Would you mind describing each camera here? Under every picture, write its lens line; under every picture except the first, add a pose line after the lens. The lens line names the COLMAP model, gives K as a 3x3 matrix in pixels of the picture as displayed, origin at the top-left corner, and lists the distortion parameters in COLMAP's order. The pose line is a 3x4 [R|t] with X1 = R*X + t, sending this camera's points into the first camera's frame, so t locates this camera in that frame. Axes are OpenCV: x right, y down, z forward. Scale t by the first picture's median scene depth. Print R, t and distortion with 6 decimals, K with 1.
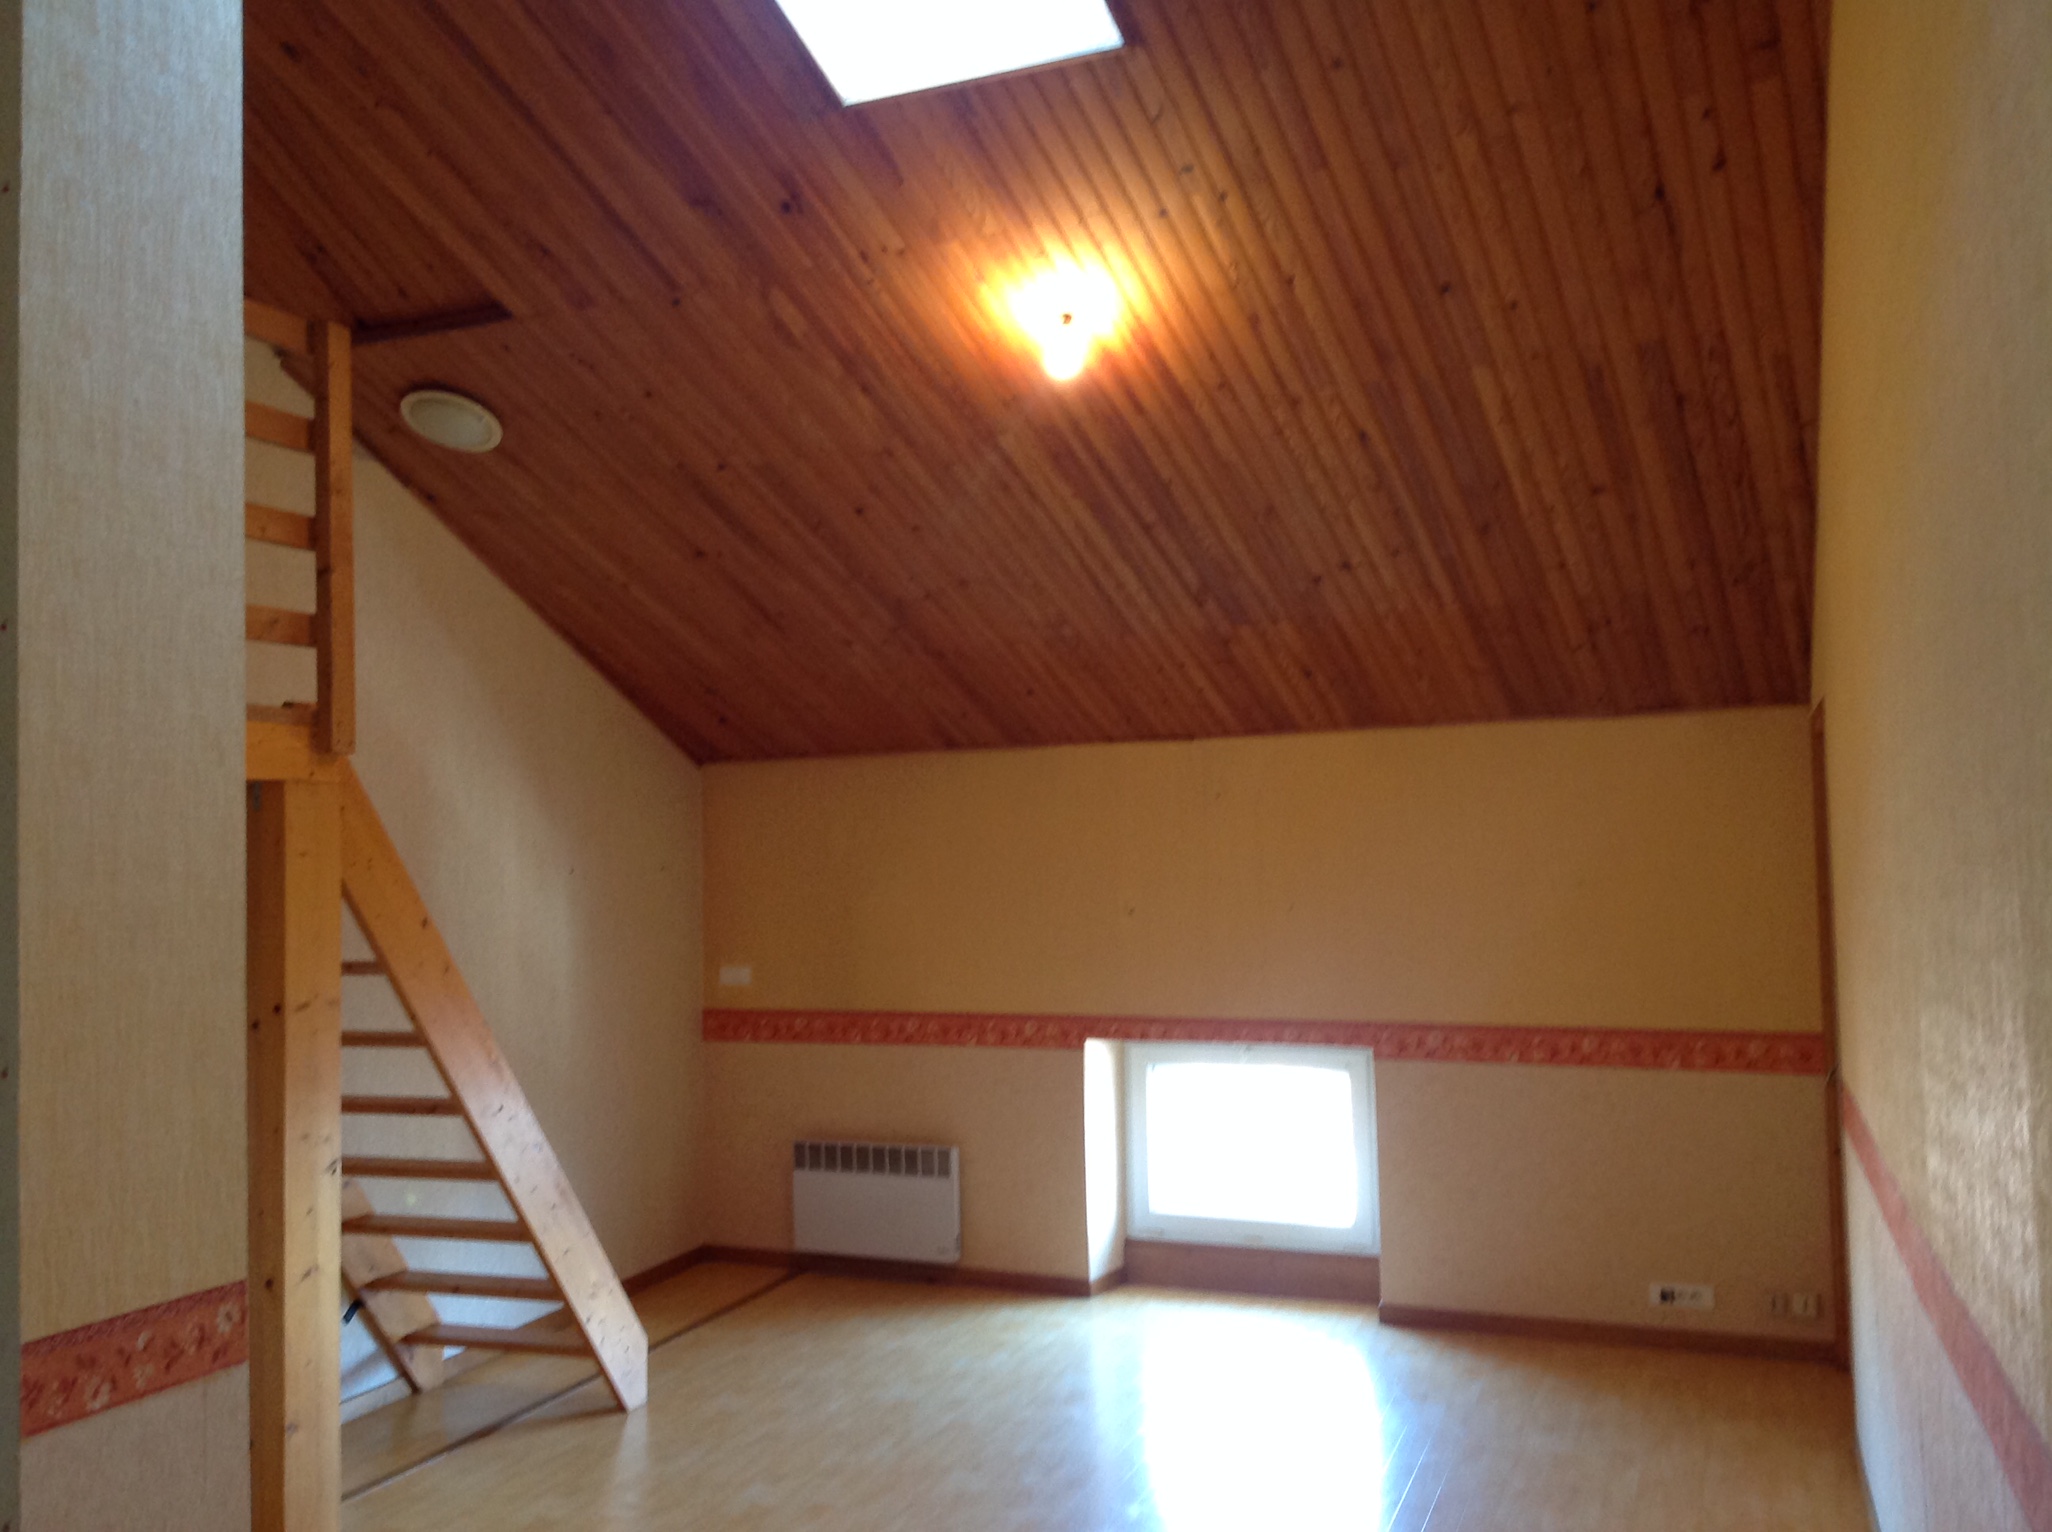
lens RADIAL K [[1933.0, 0, 1026.0], [0, 1933.0, 766.0], [0, 0, 1]] dist [0.132093, -0.266757]
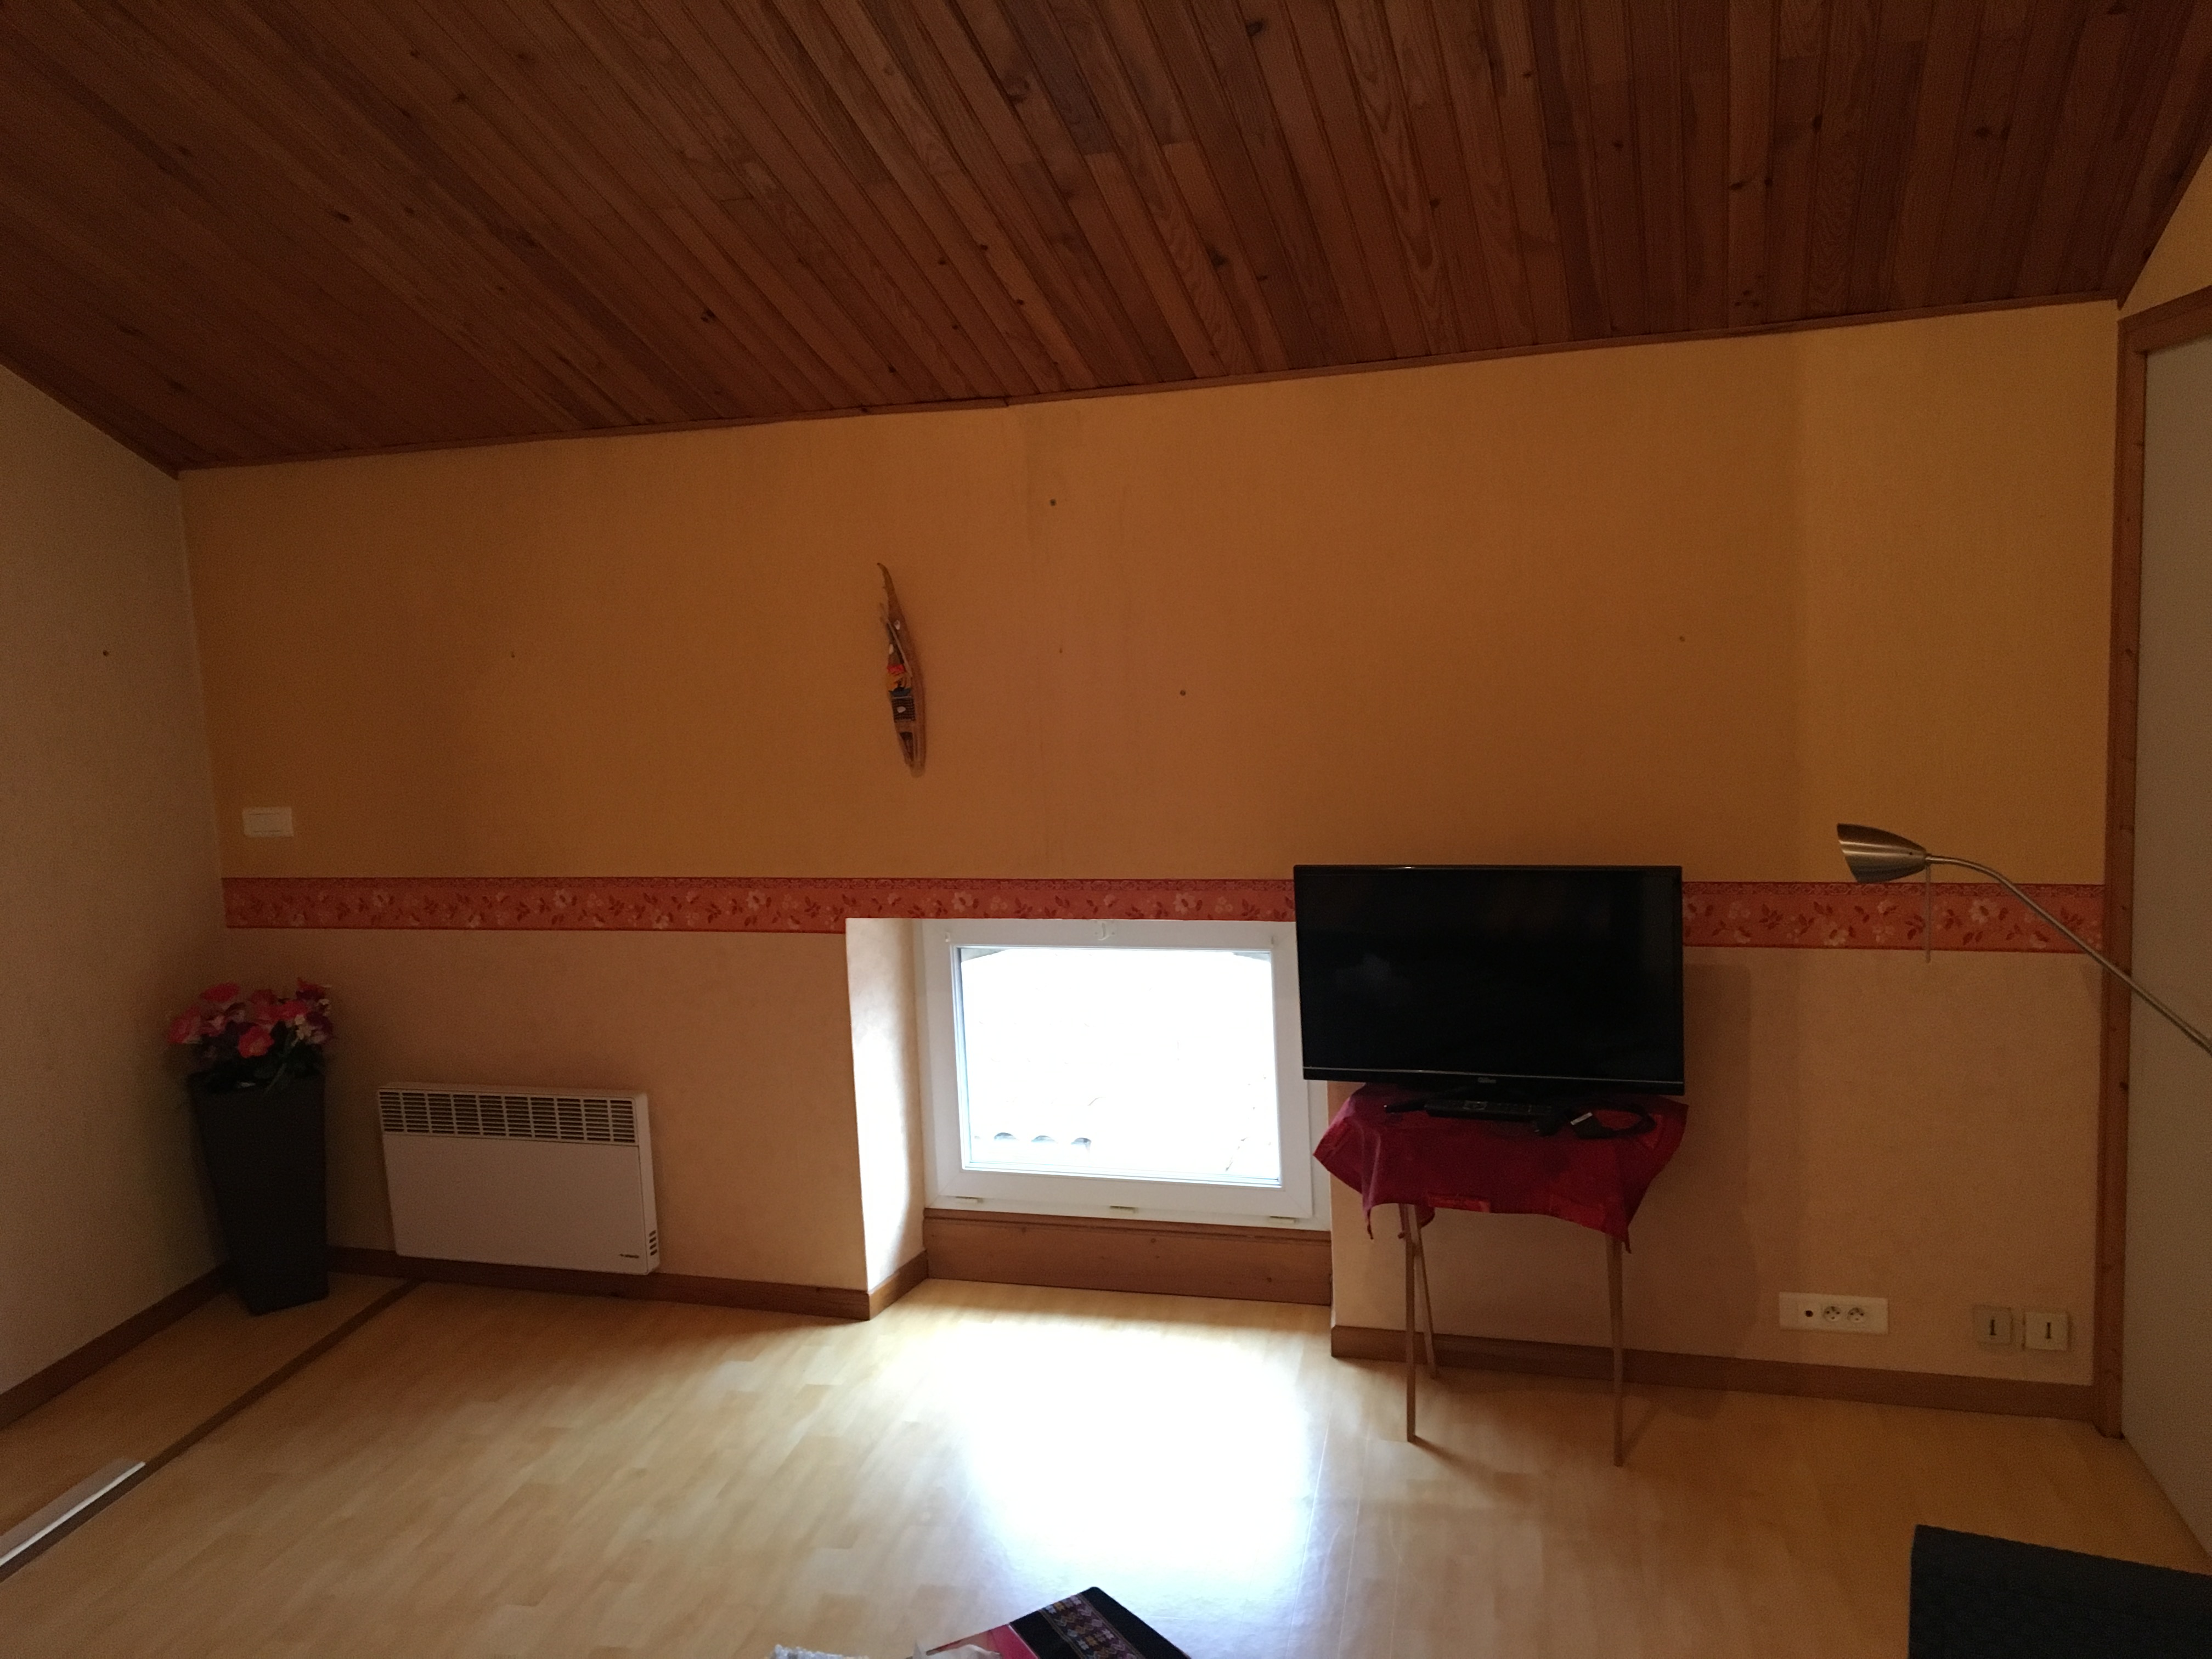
lens RADIAL K [[1854.5, 0, 1106.0], [0, 1854.5, 829.5], [0, 0, 1]] dist [0.012820, -0.009228]
pose [[0.990354, -0.045463, 0.130889, 0.038026], [0.021987, 0.984234, 0.175501, 0.015050], [-0.136804, -0.170930, 0.975739, 0.448199]]
